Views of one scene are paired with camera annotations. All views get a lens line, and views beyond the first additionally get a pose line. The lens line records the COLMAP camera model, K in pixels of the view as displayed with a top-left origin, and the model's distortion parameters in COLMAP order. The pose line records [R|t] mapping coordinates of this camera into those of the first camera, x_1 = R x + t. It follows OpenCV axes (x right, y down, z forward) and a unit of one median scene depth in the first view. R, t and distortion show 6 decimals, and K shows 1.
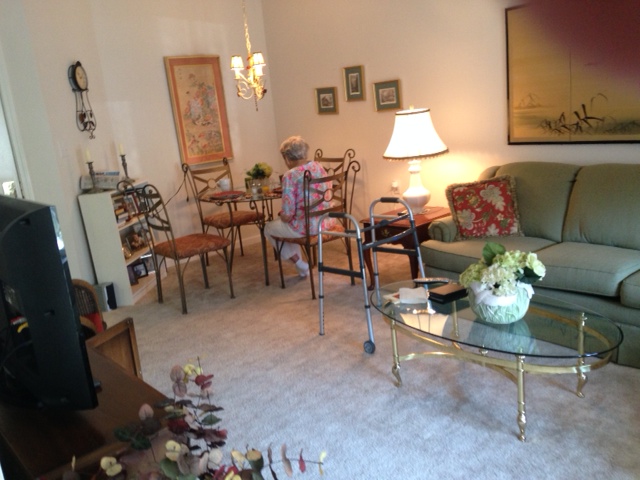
lens RADIAL K [[577.9, 0, 330.3], [0, 577.9, 241.5], [0, 0, 1]] dist [0.110122, -0.193292]
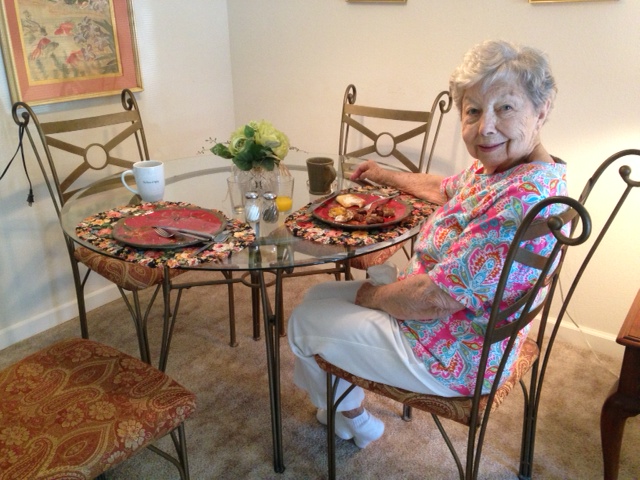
lens RADIAL K [[577.9, 0, 330.3], [0, 577.9, 241.5], [0, 0, 1]] dist [0.110122, -0.193292]
pose [[0.972174, 0.003837, 0.234229, -0.145842], [-0.034233, 0.991459, 0.125845, -0.100581], [-0.231745, -0.130361, 0.964002, 0.585924]]
